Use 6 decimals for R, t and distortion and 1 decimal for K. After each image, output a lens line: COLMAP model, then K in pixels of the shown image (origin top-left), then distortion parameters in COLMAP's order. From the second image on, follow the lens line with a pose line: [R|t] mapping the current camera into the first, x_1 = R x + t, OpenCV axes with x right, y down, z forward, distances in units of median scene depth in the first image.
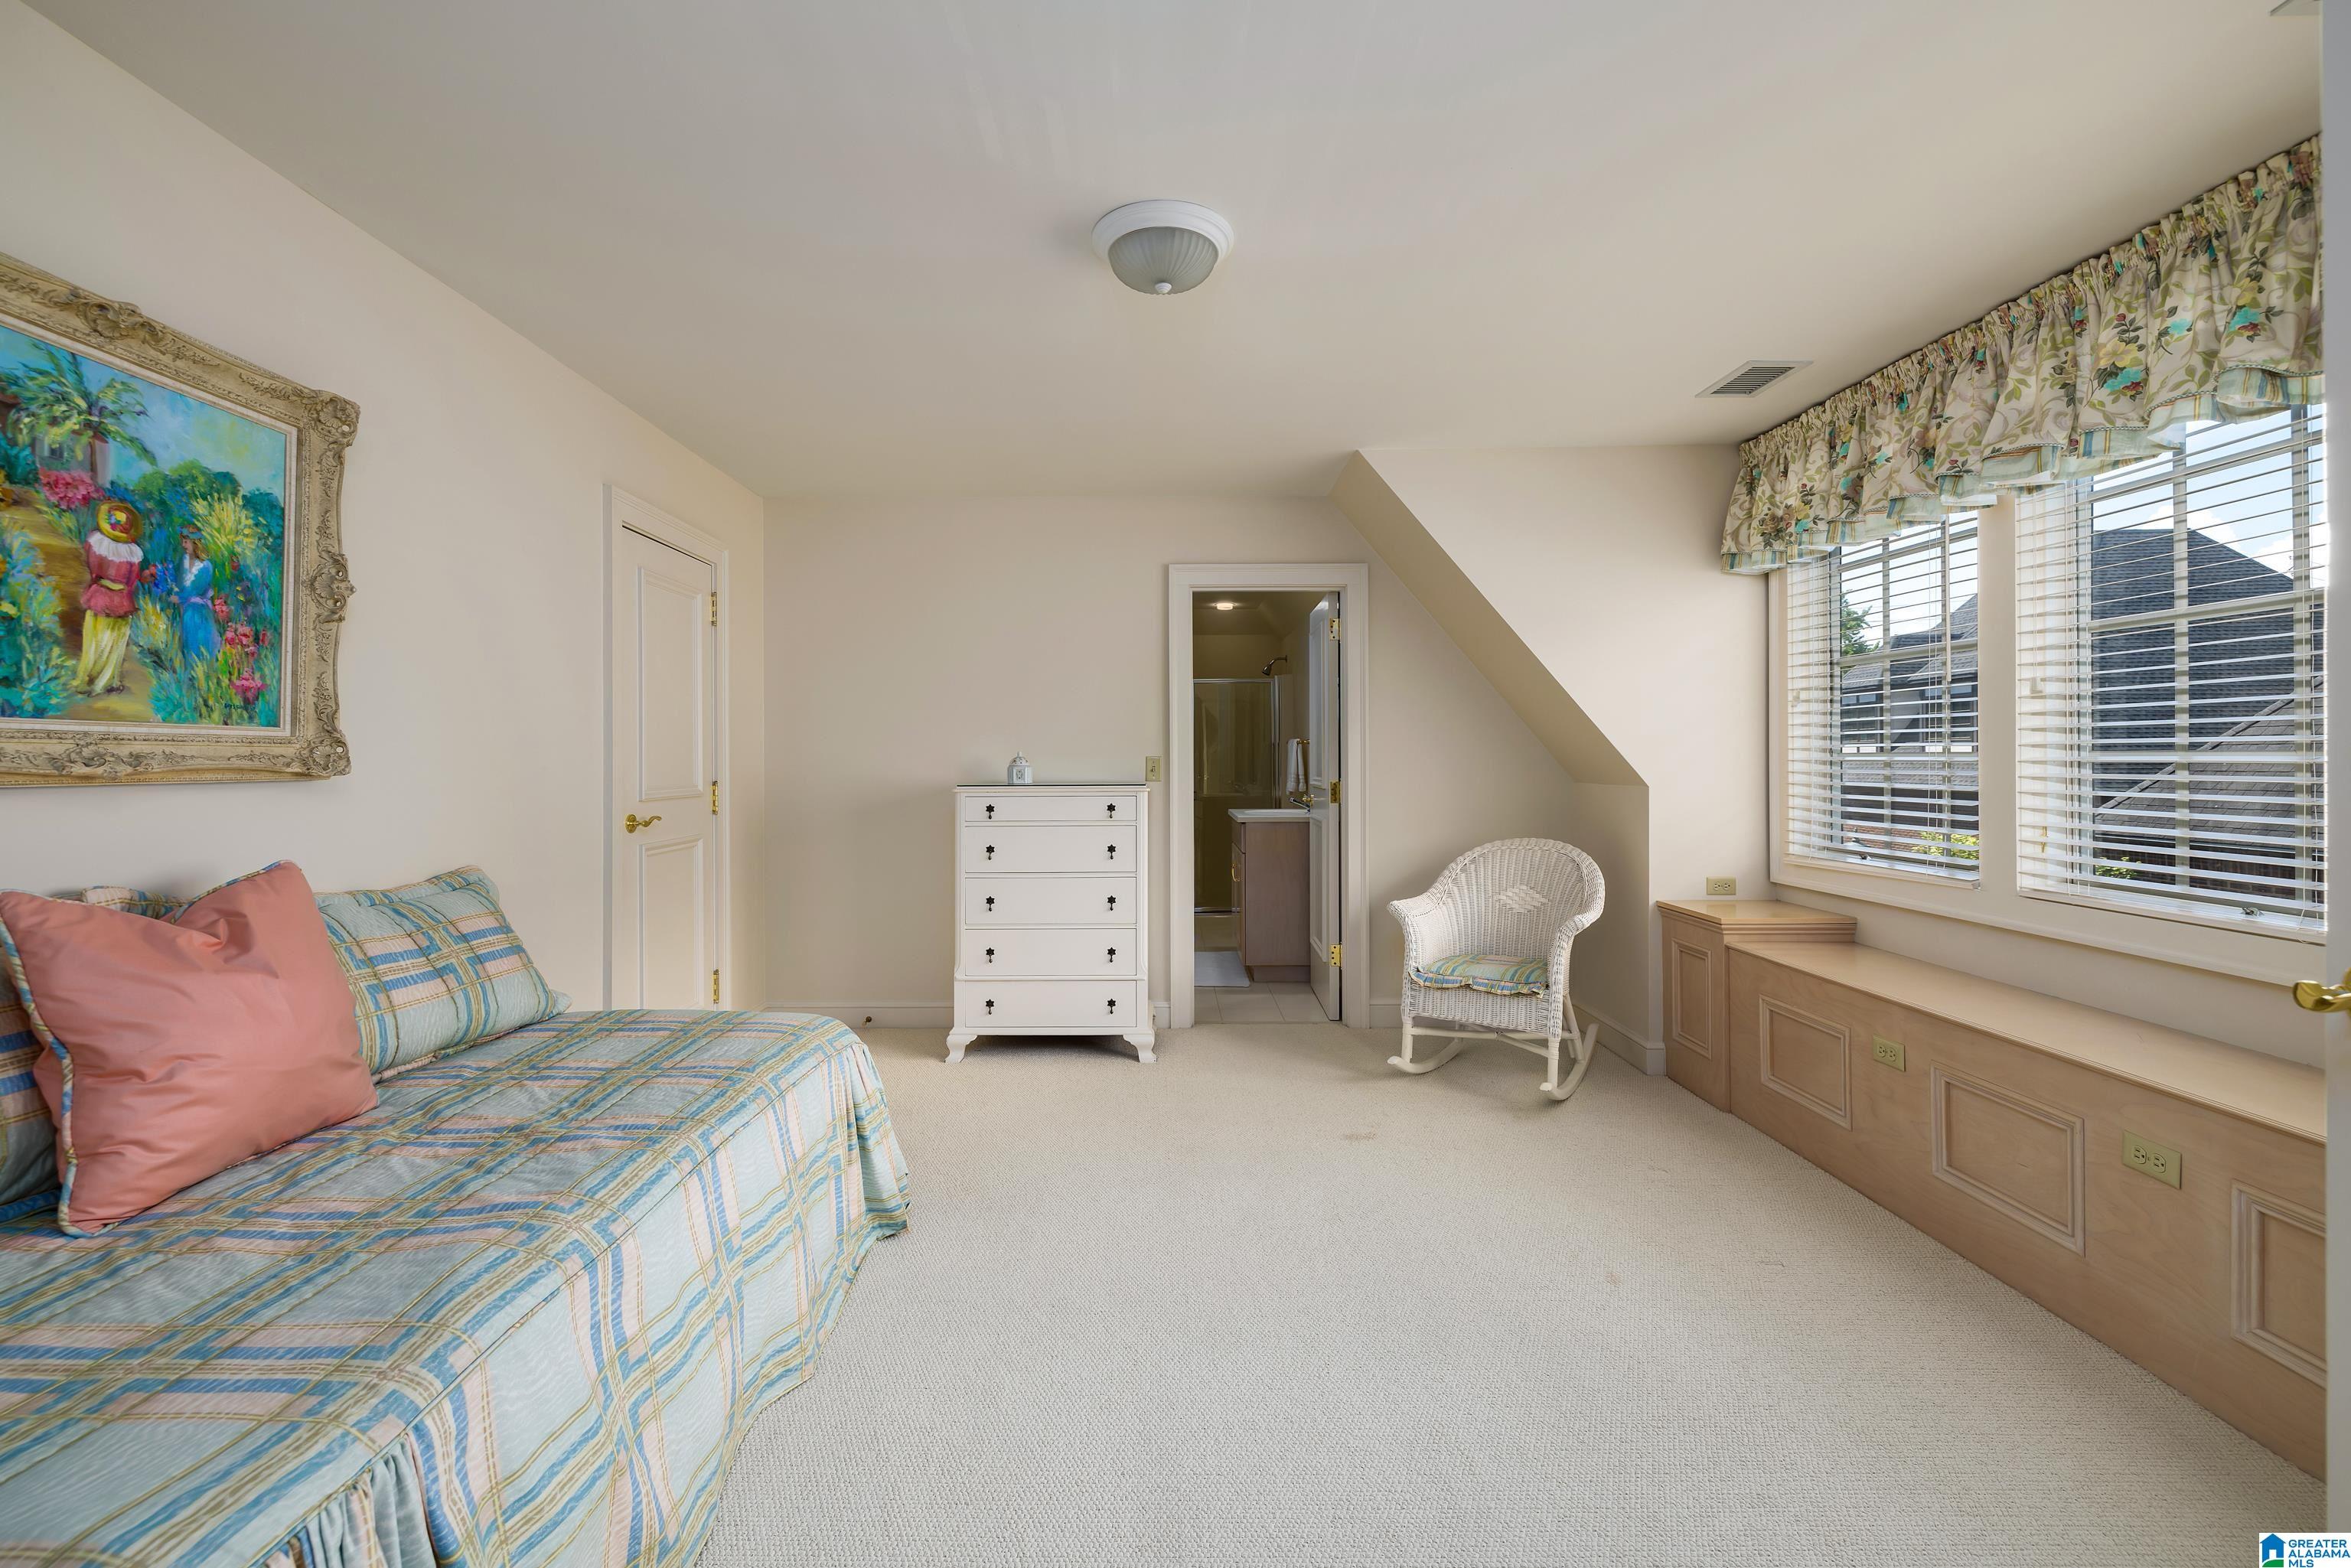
lens RADIAL K [[1011.1, 0, 1163.7], [0, 1011.1, 746.7], [0, 0, 1]] dist [0.004020, 0.000424]
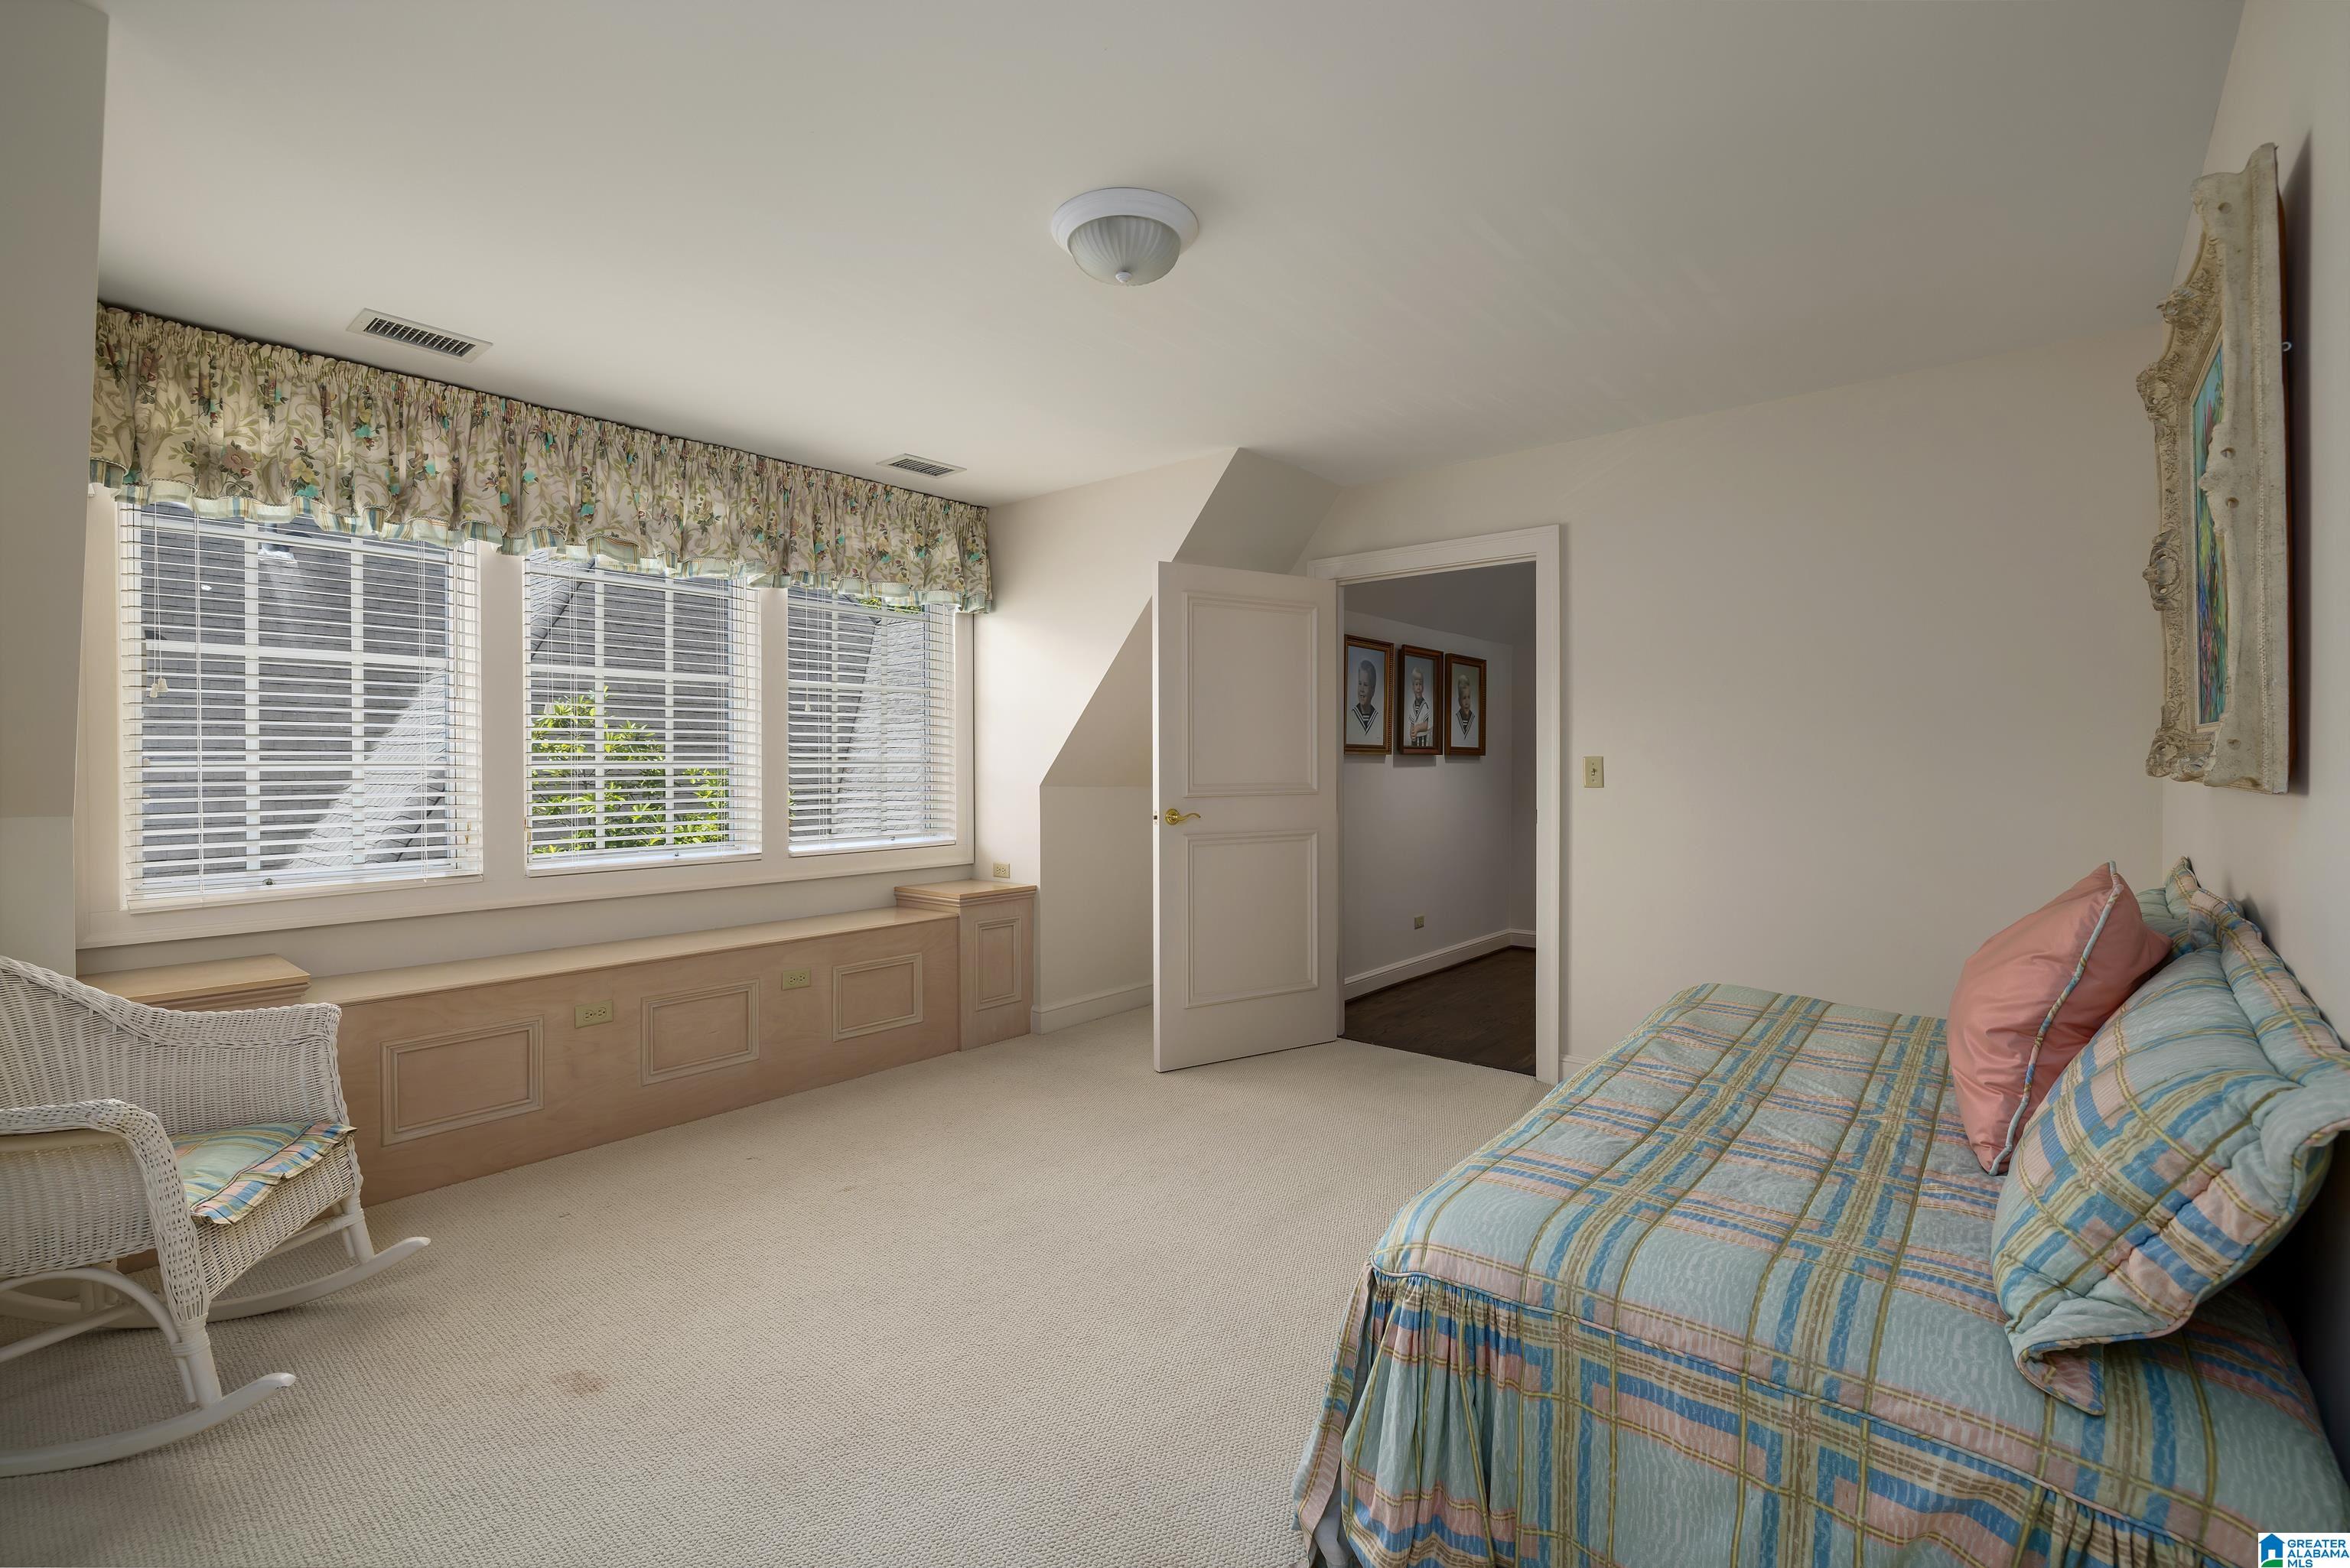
lens RADIAL K [[1029.0, 0, 1175.0], [0, 1029.0, 784.0], [0, 0, 1]] dist [-0.000361, -0.000035]
pose [[-0.765588, -0.005000, 0.643312, -0.657827], [0.002883, 0.999933, 0.011202, 0.022628], [-0.643325, 0.010430, -0.765522, 1.680622]]
